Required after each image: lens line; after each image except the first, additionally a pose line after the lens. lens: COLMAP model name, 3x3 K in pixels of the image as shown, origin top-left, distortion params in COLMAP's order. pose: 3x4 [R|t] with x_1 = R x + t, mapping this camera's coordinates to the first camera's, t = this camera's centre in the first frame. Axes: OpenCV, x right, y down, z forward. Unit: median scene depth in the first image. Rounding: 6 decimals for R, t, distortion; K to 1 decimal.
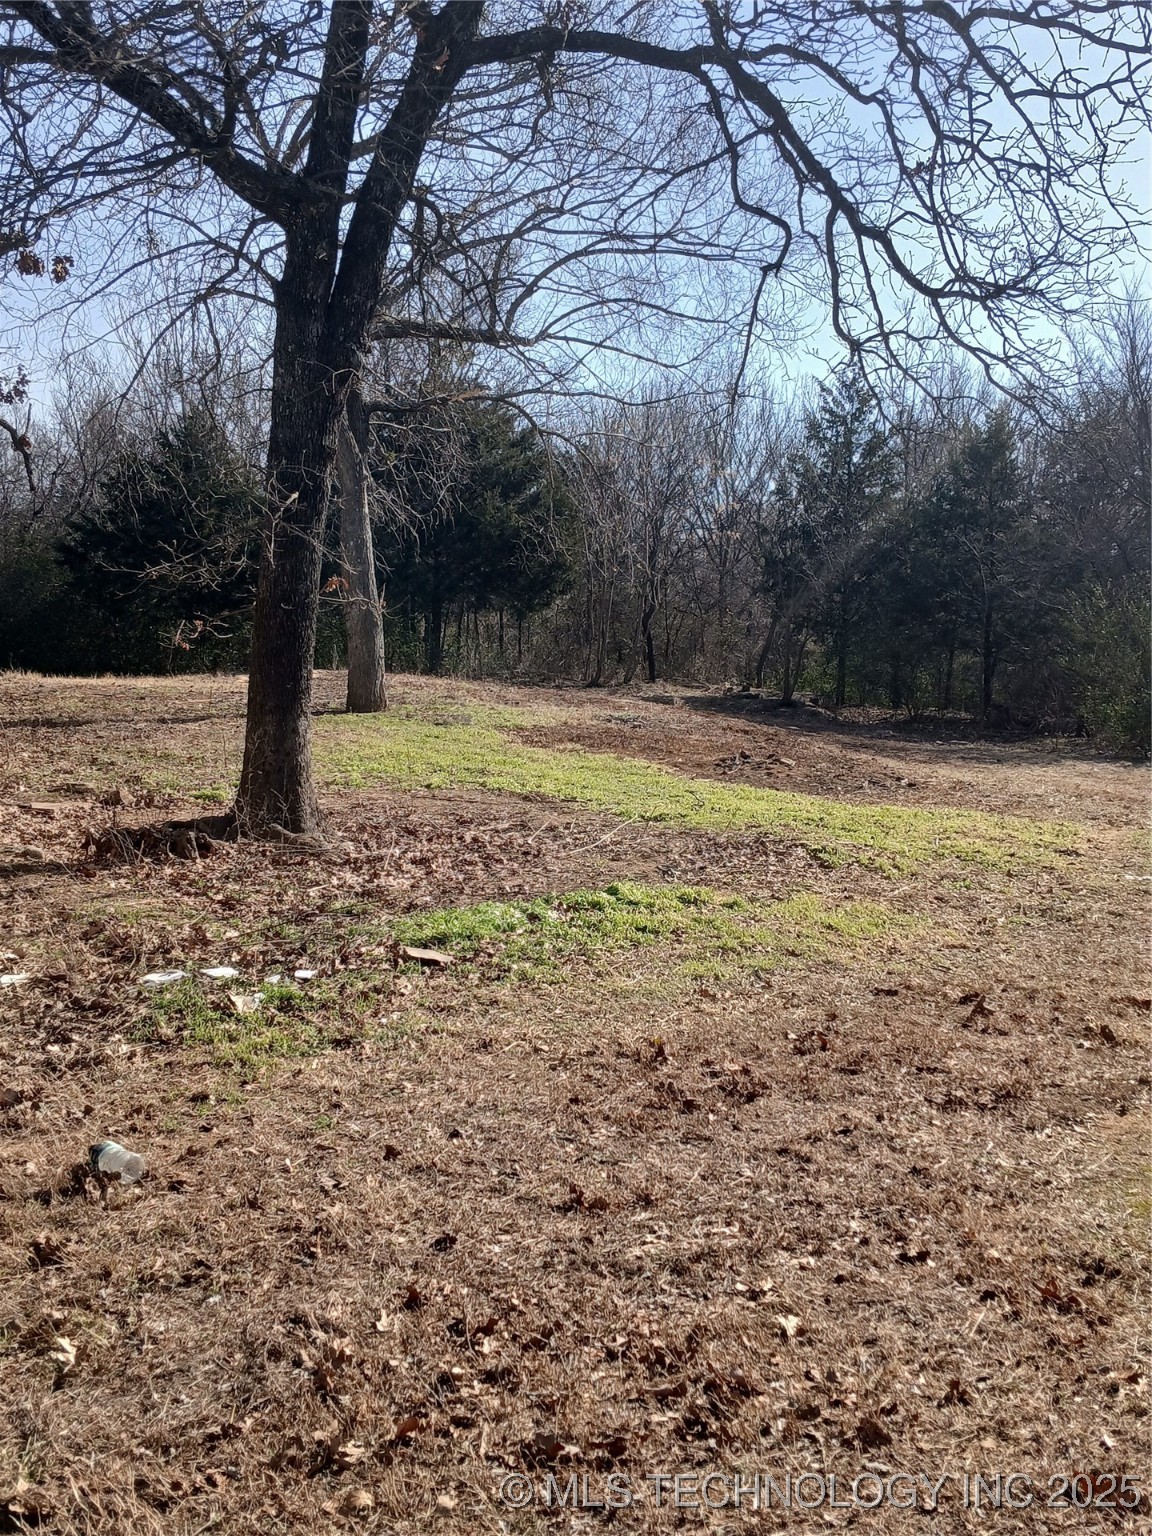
lens RADIAL K [[1478.0, 0, 576.0], [0, 1478.0, 768.0], [0, 0, 1]] dist [0.135858, -0.294209]
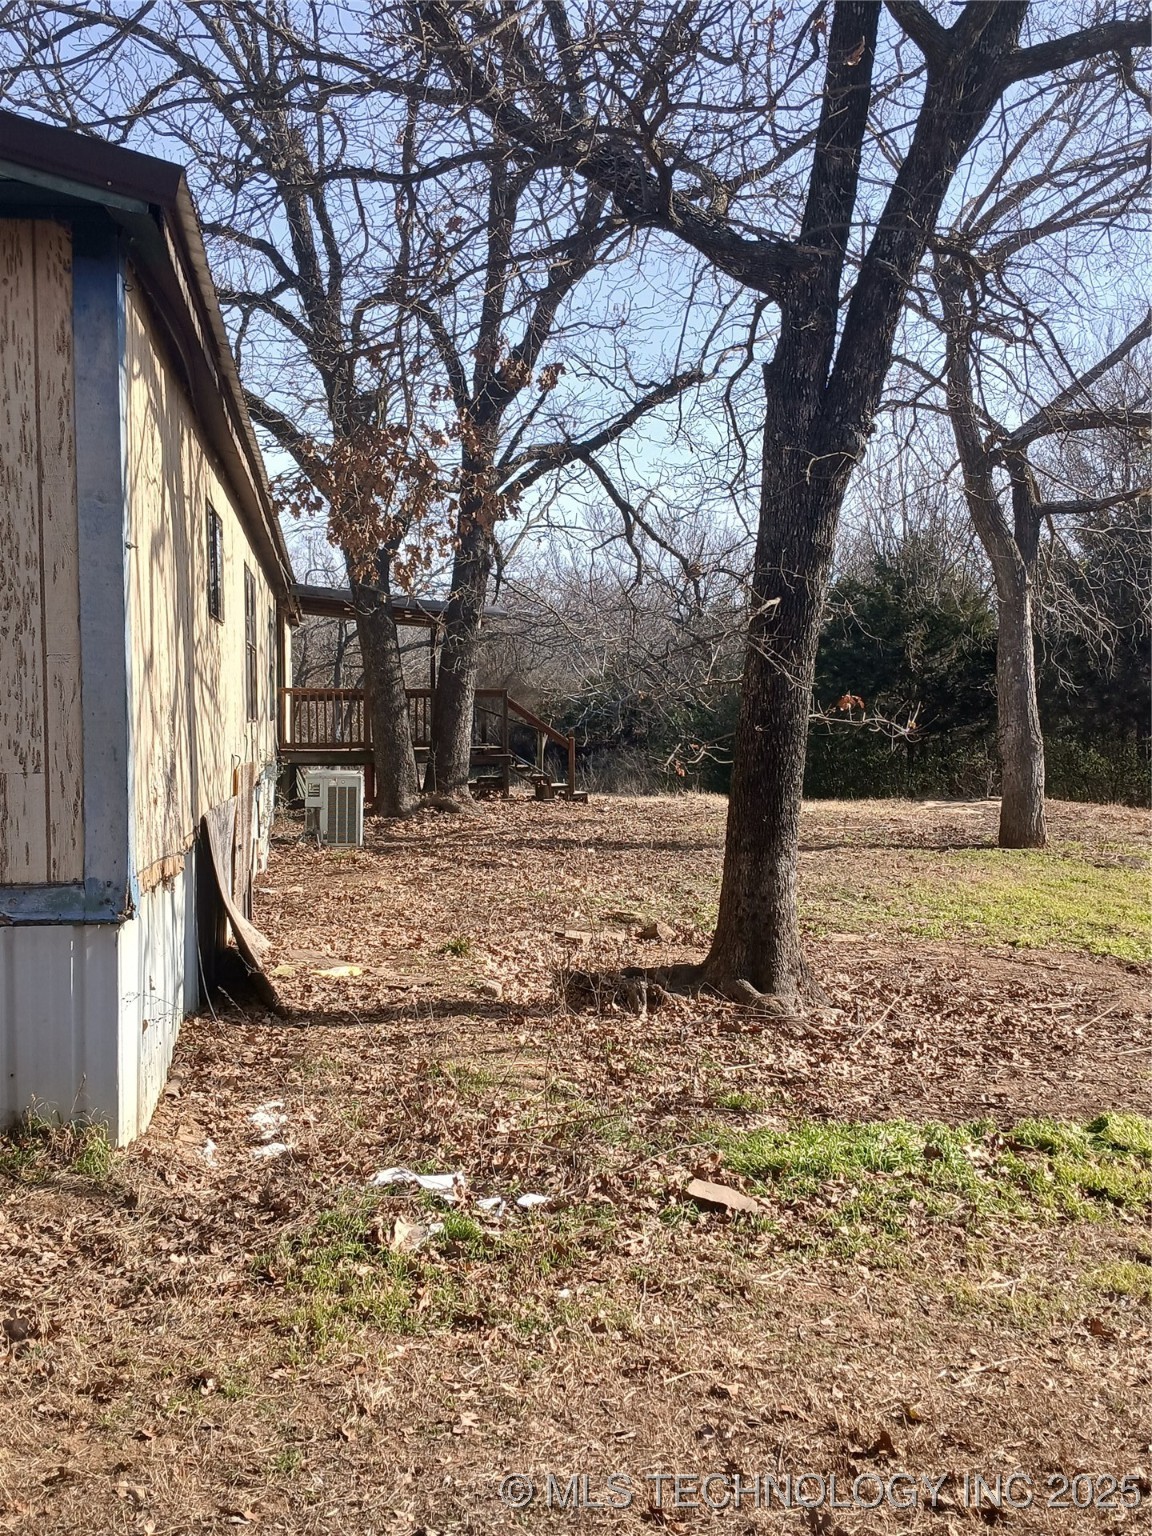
lens RADIAL K [[1478.0, 0, 576.0], [0, 1478.0, 768.0], [0, 0, 1]] dist [0.135858, -0.294209]
pose [[0.872279, 0.017196, -0.488707, 0.130629], [-0.057385, 0.996076, -0.067377, -0.021068], [0.485630, 0.086816, 0.869843, 0.195569]]
